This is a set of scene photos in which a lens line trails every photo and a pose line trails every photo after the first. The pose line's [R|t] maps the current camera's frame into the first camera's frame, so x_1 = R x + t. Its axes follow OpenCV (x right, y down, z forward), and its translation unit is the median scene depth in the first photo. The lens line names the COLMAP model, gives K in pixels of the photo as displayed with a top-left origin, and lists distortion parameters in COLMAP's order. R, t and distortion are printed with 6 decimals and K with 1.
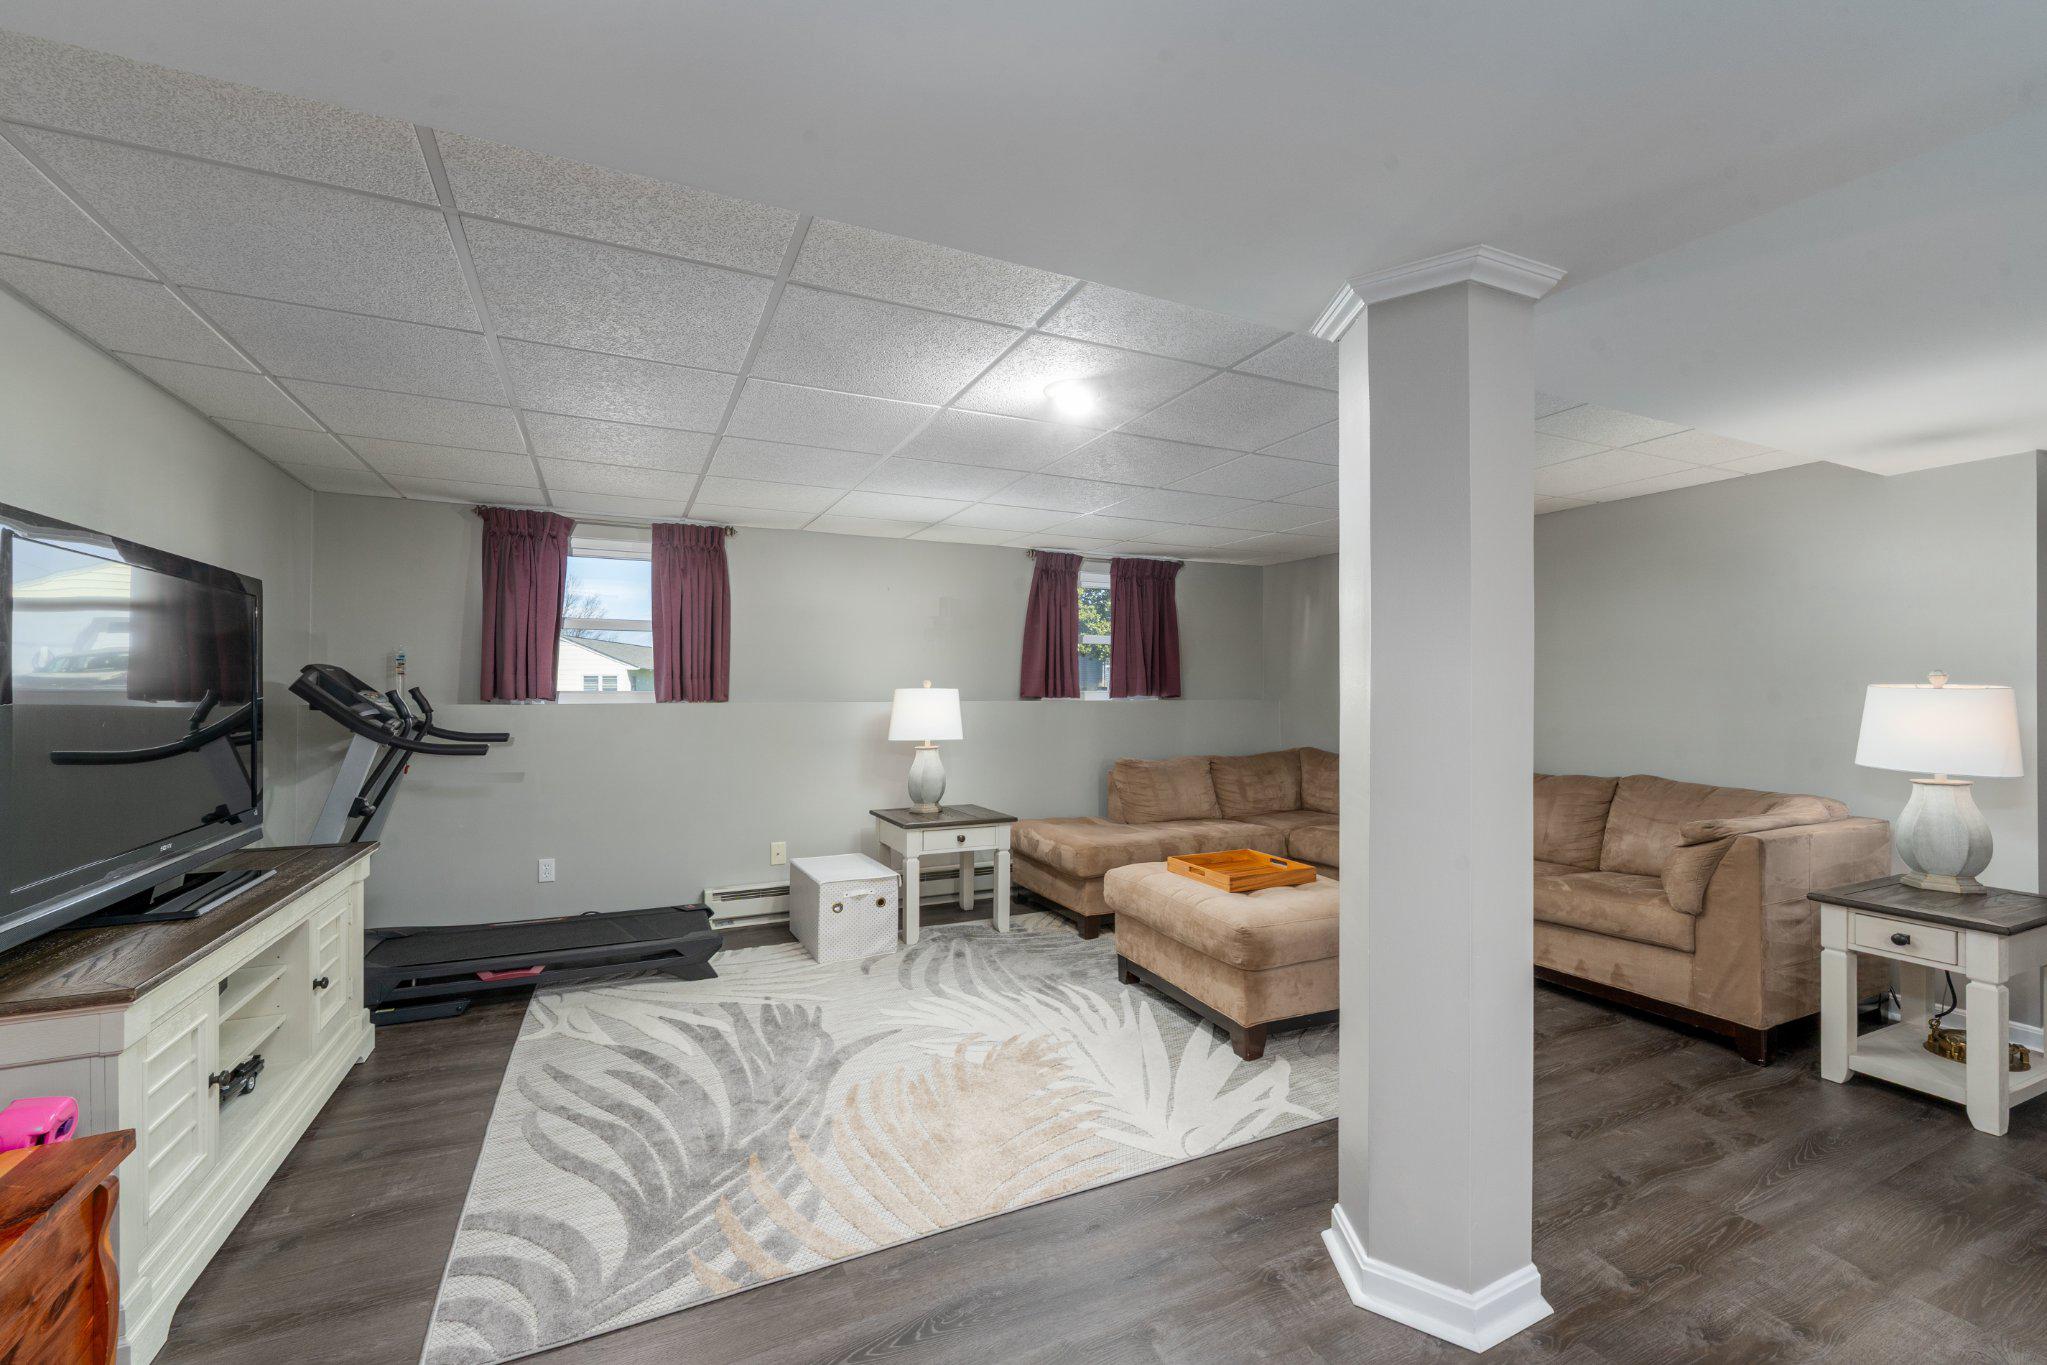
lens RADIAL K [[842.8, 0, 1020.0], [0, 842.8, 691.6], [0, 0, 1]] dist [0.001056, 0.000088]
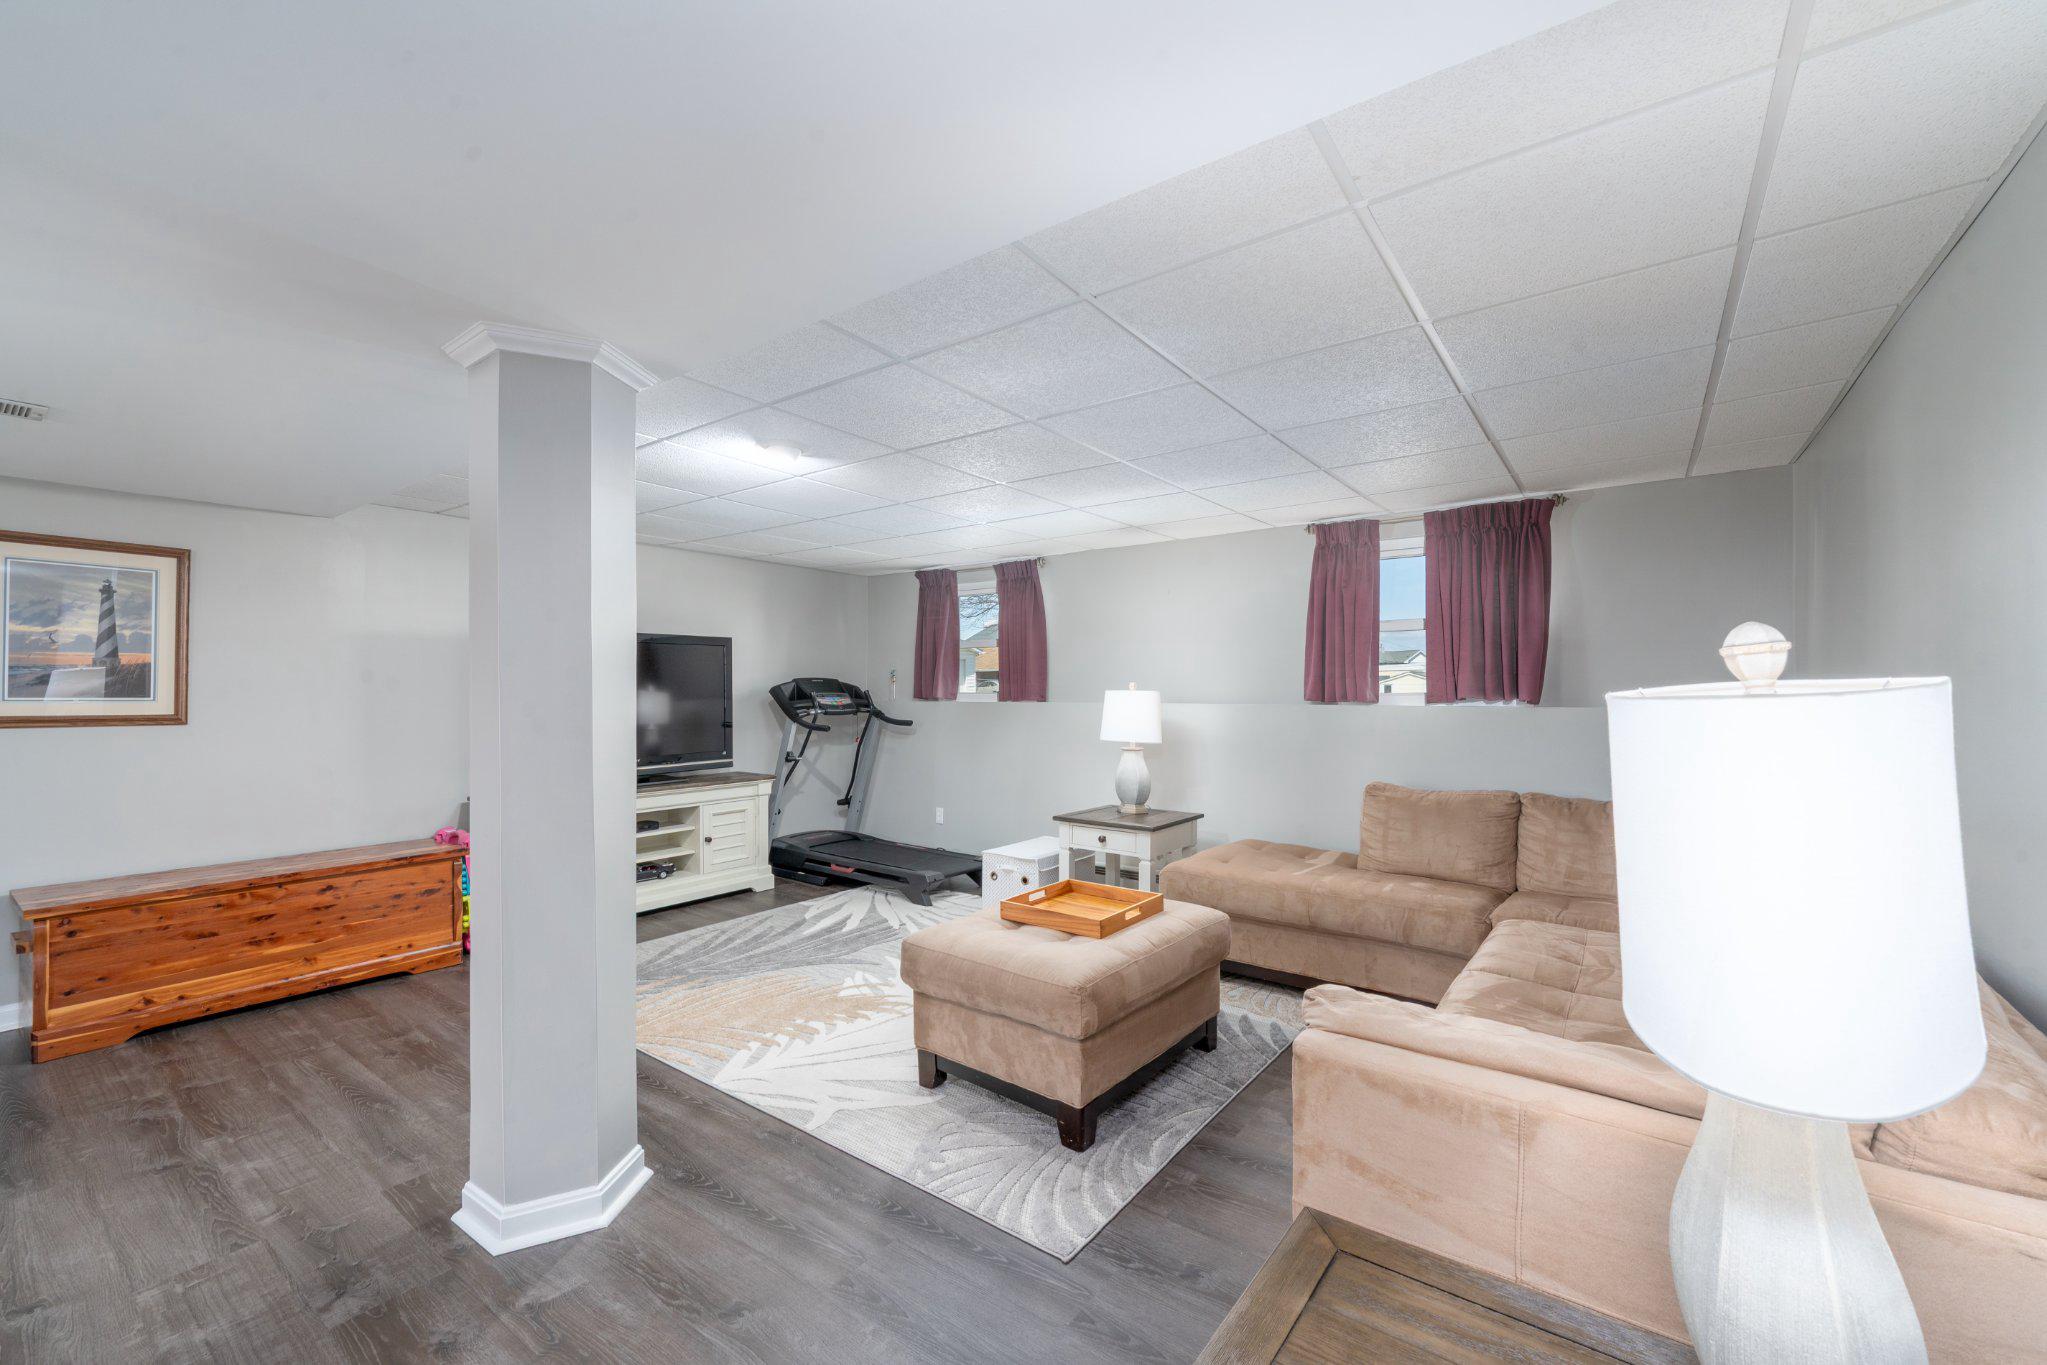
lens RADIAL K [[842.8, 0, 1020.0], [0, 842.8, 691.6], [0, 0, 1]] dist [0.001056, 0.000088]
pose [[0.464972, 0.001146, -0.885325, 0.772108], [-0.000121, 0.999999, 0.001231, -0.004057], [0.885325, -0.000465, 0.464972, 0.436922]]
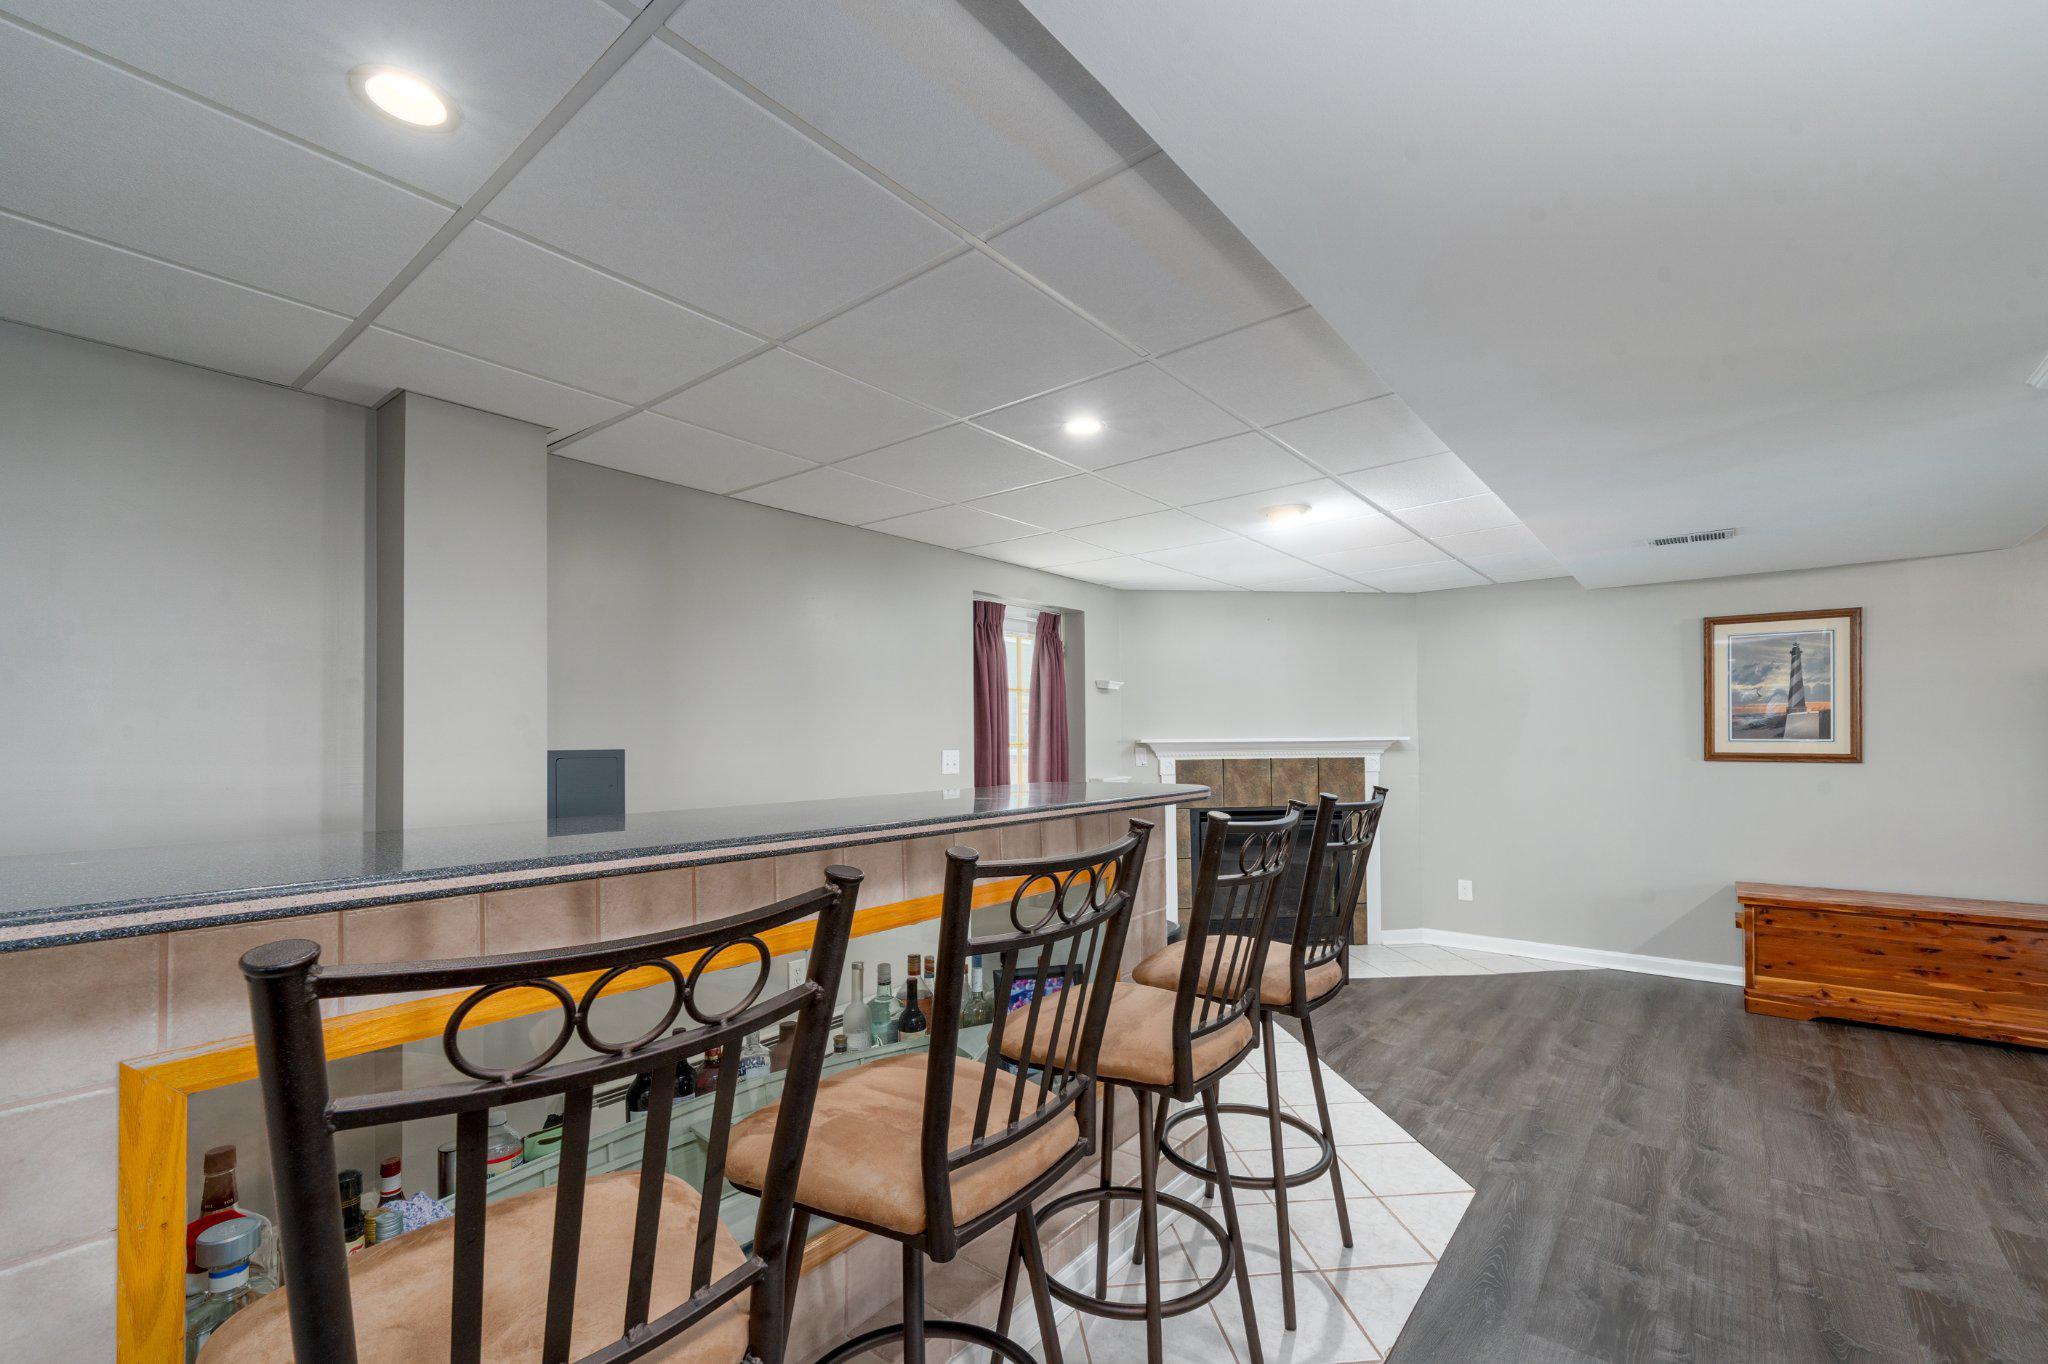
lens RADIAL K [[847.2, 0, 1050.6], [0, 847.2, 716.8], [0, 0, 1]] dist [0.001539, -0.003547]
pose [[-0.893336, -0.005119, -0.449360, 0.883756], [0.005518, 0.999735, -0.022358, -0.005943], [0.449355, -0.022453, -0.893071, 0.534998]]
